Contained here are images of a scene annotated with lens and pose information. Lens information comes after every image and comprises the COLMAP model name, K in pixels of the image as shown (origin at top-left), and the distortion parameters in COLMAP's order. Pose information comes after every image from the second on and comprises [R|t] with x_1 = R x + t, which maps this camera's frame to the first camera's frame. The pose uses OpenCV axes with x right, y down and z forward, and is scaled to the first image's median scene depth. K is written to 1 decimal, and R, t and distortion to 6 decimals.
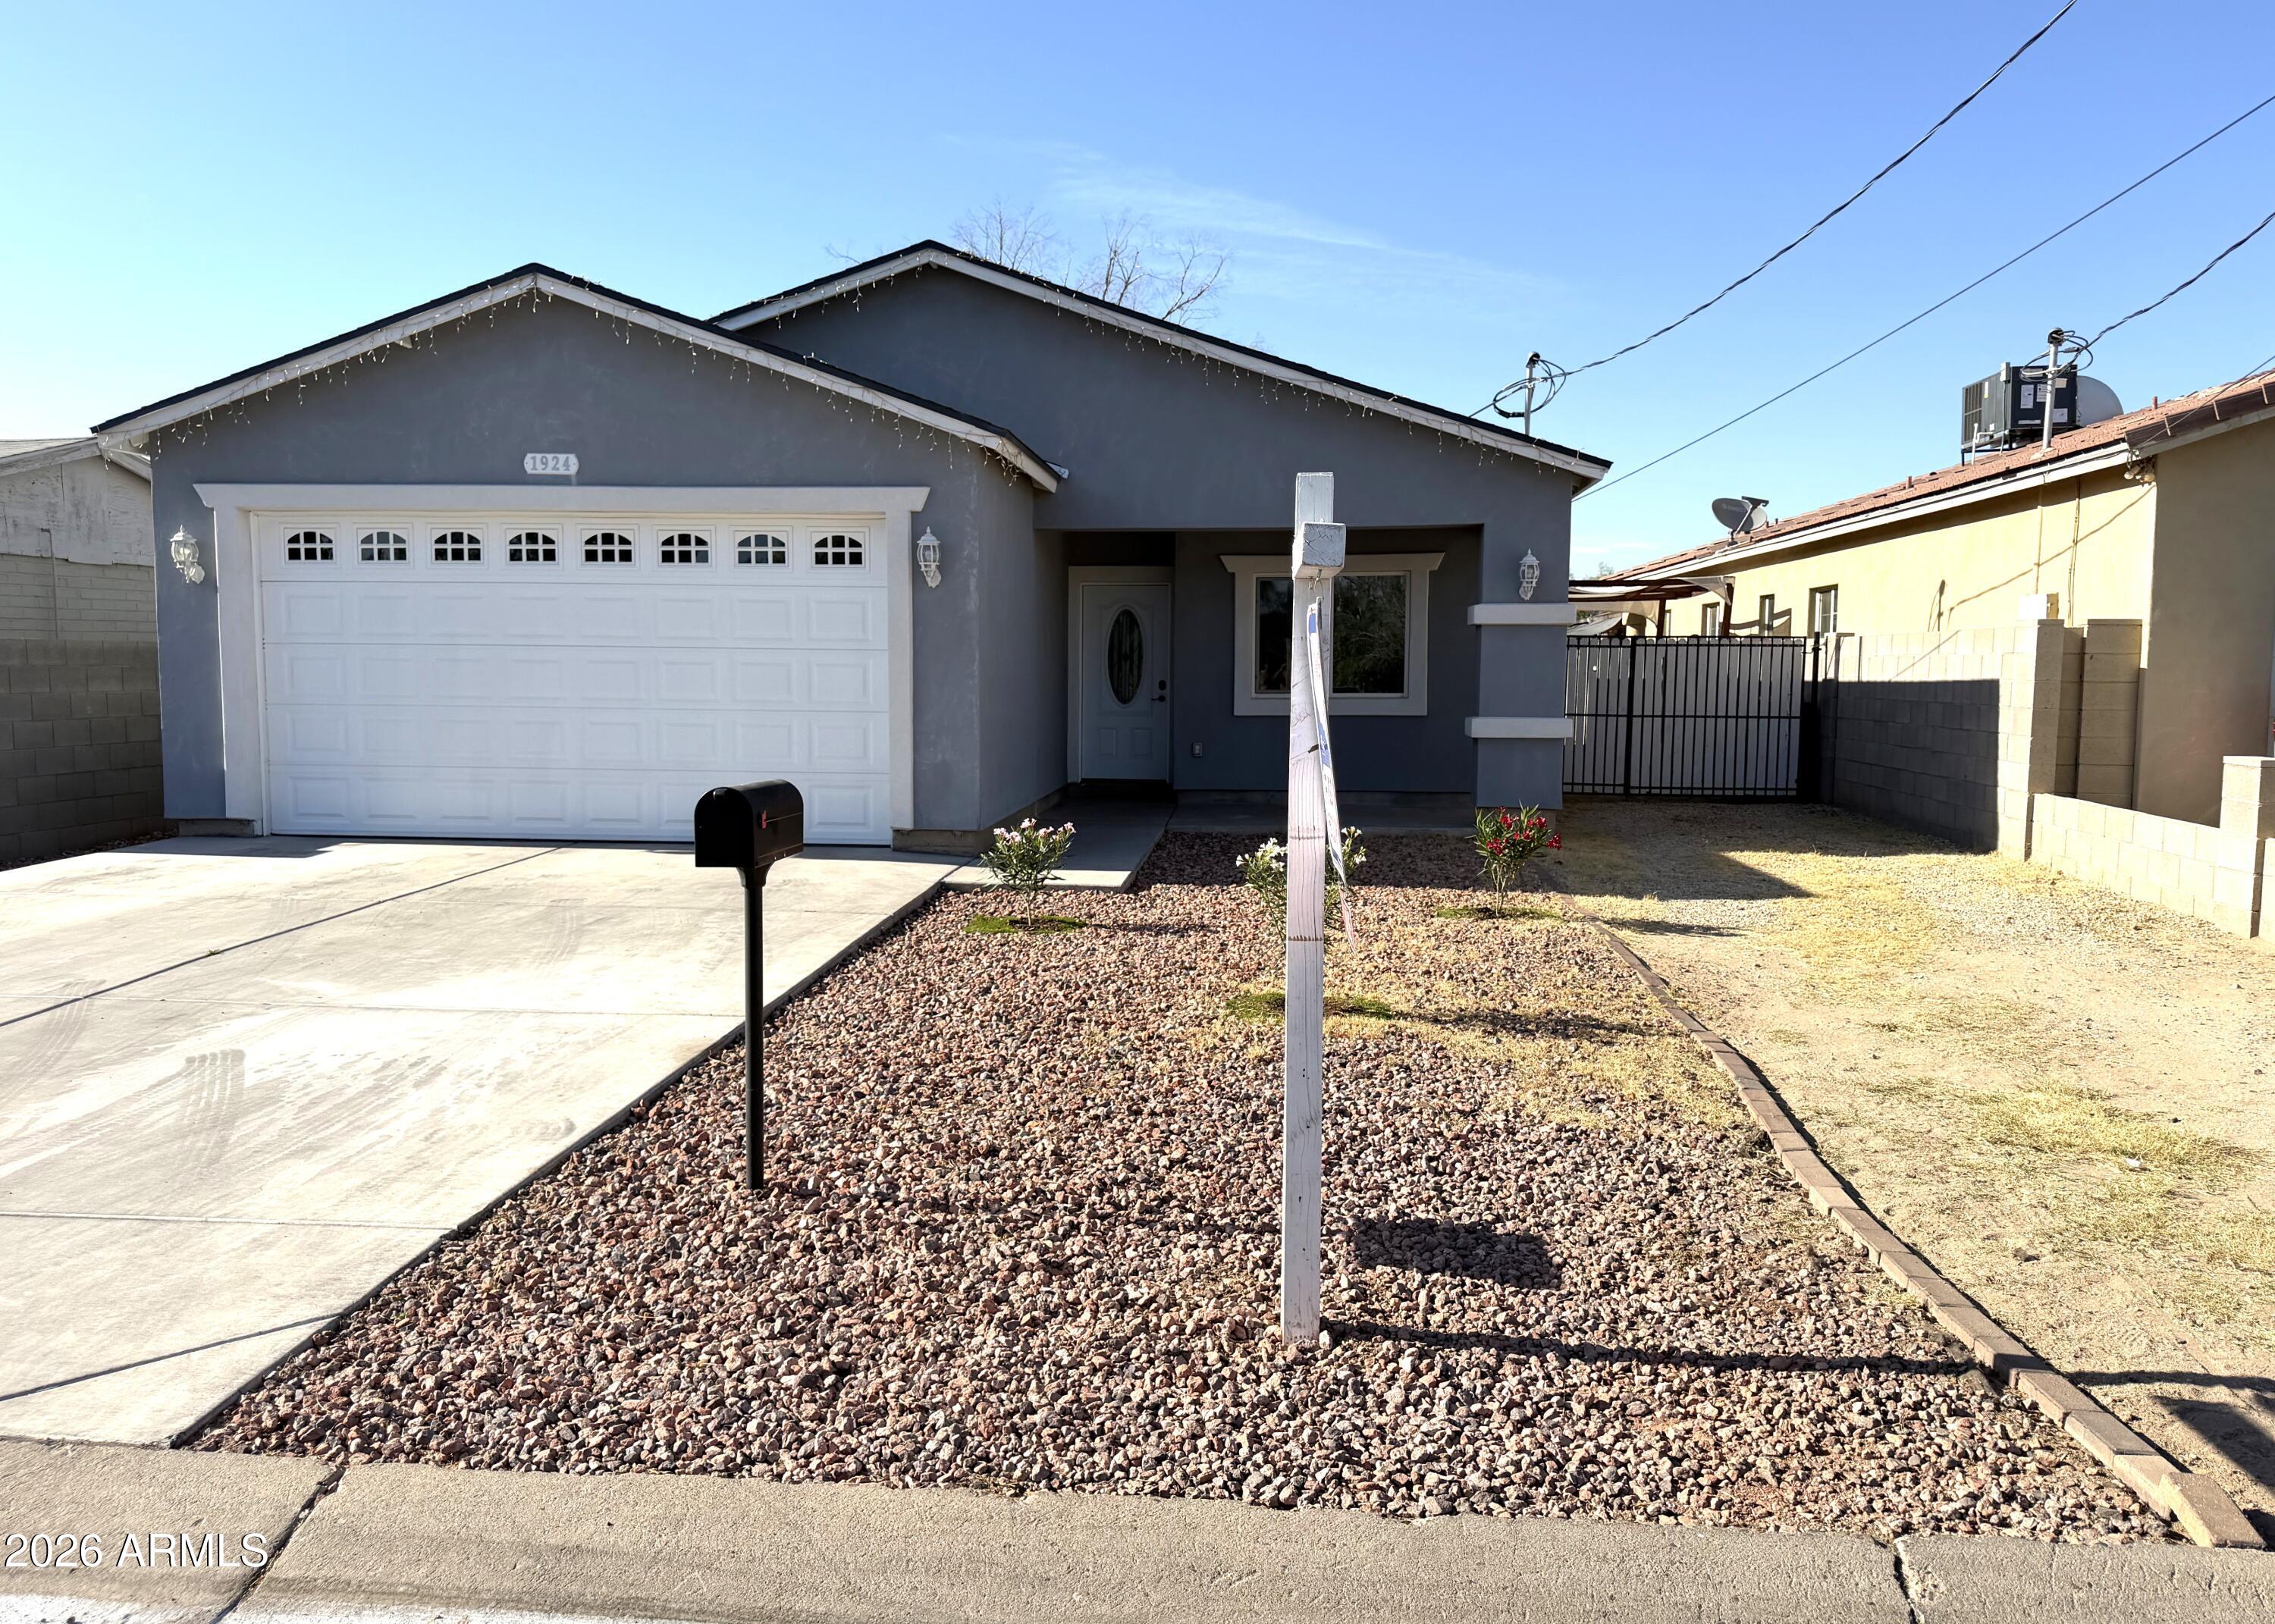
lens RADIAL K [[1632.8, 0, 1144.2], [0, 1632.8, 816.5], [0, 0, 1]] dist [0.047426, -0.032664]
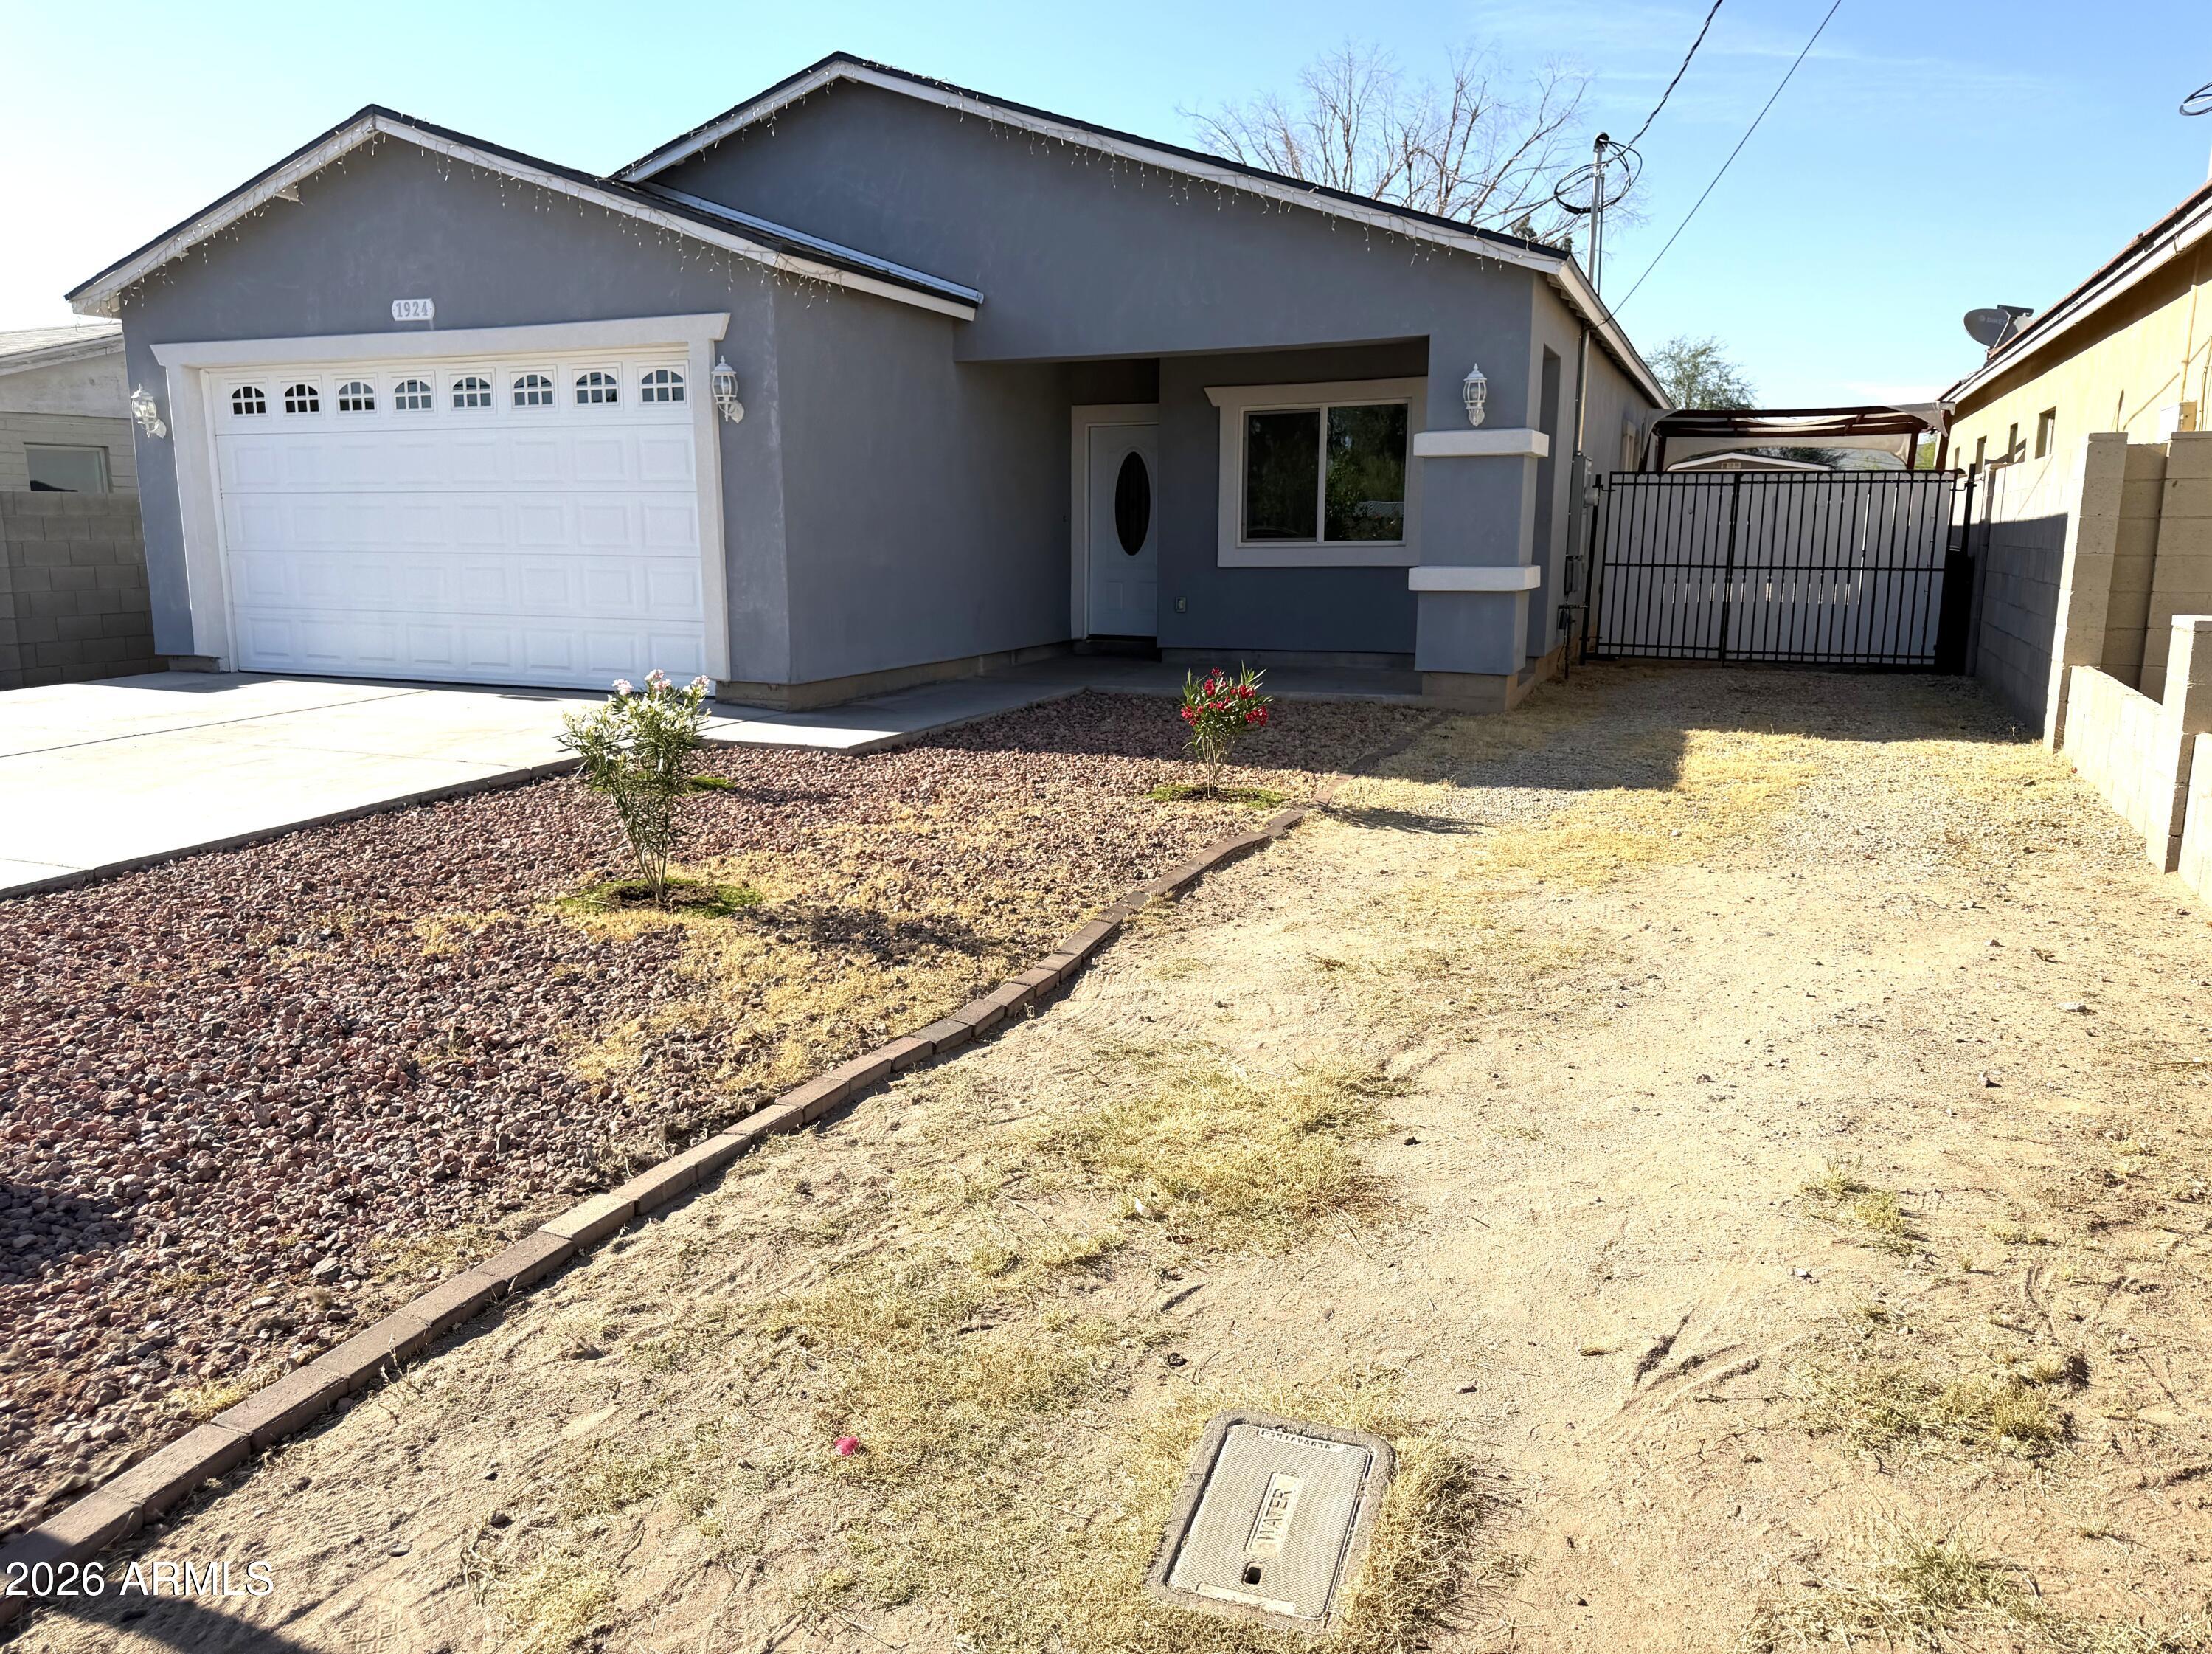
lens RADIAL K [[1566.3, 0, 1105.0], [0, 1566.3, 811.4], [0, 0, 1]] dist [-0.003269, 0.010855]
pose [[0.956272, 0.046573, -0.288747, 0.328554], [-0.021080, 0.995648, 0.090778, -0.003128], [0.291718, -0.080722, 0.953092, 0.174717]]
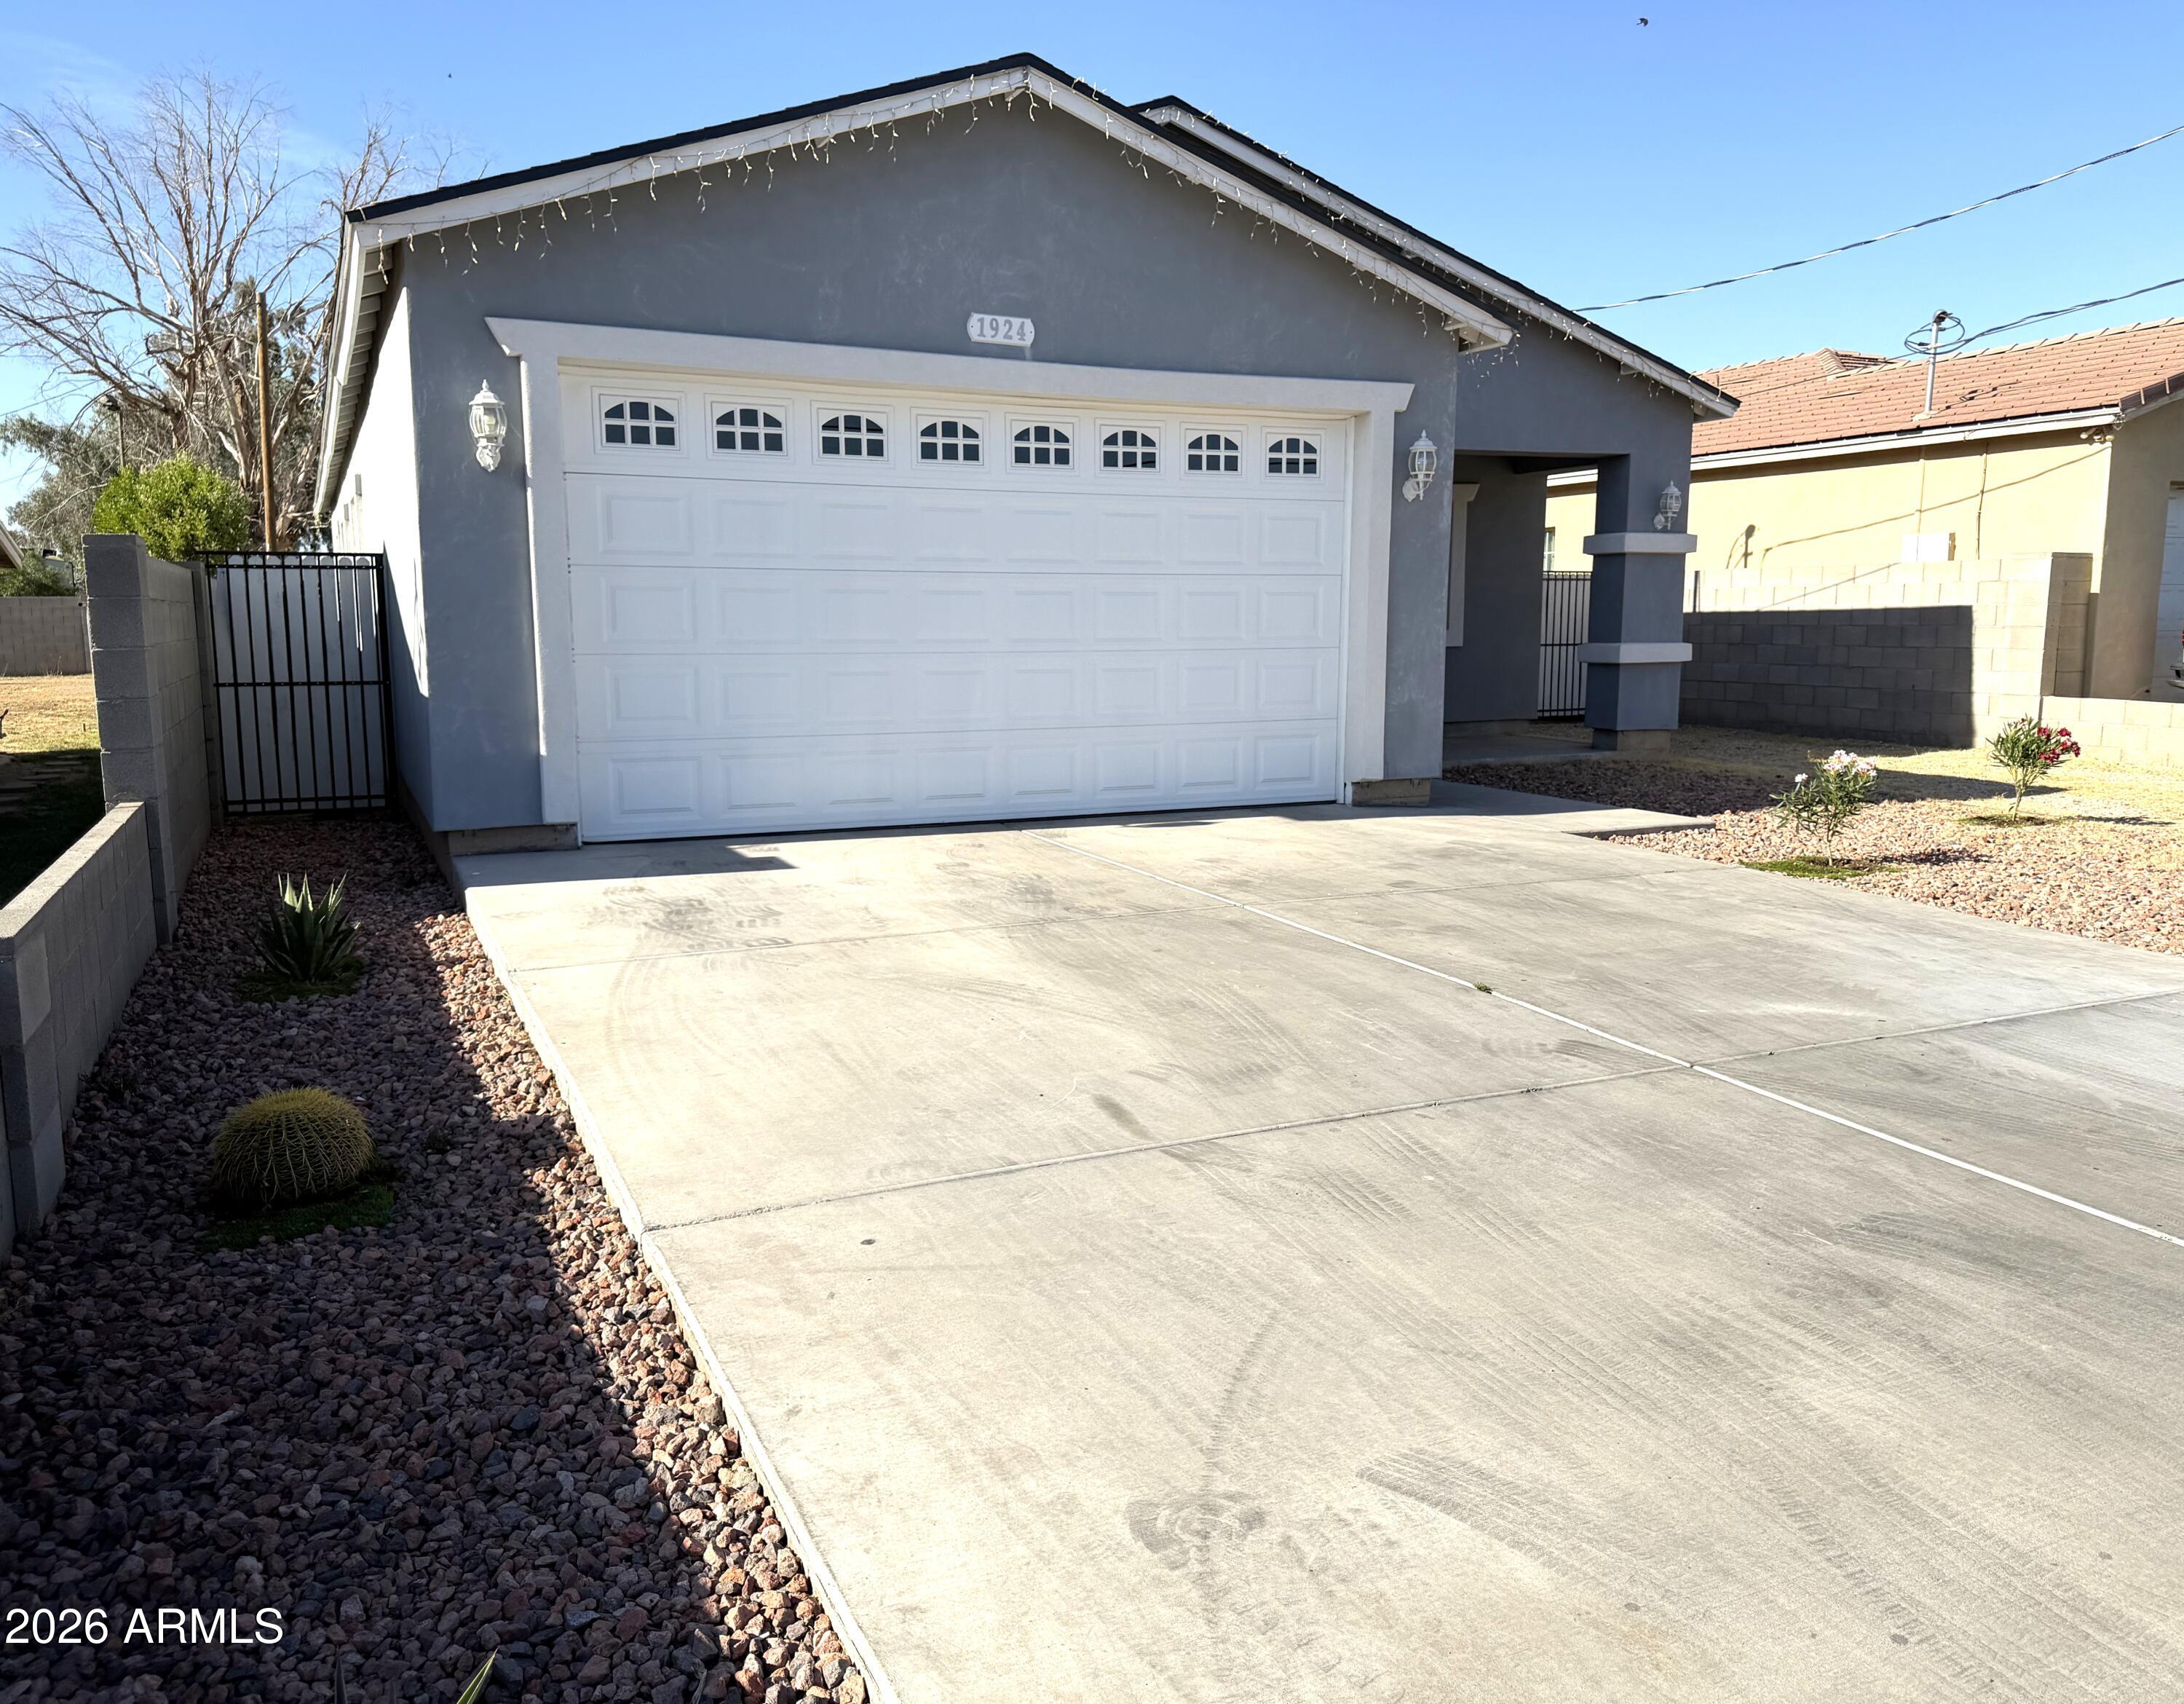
lens RADIAL K [[1598.8, 0, 1098.4], [0, 1598.8, 866.5], [0, 0, 1]] dist [0.049563, -0.004908]
pose [[0.861299, -0.086534, 0.500675, -0.693650], [0.050225, 0.995065, 0.085580, -0.026997], [-0.505609, -0.048563, 0.861395, 0.311347]]
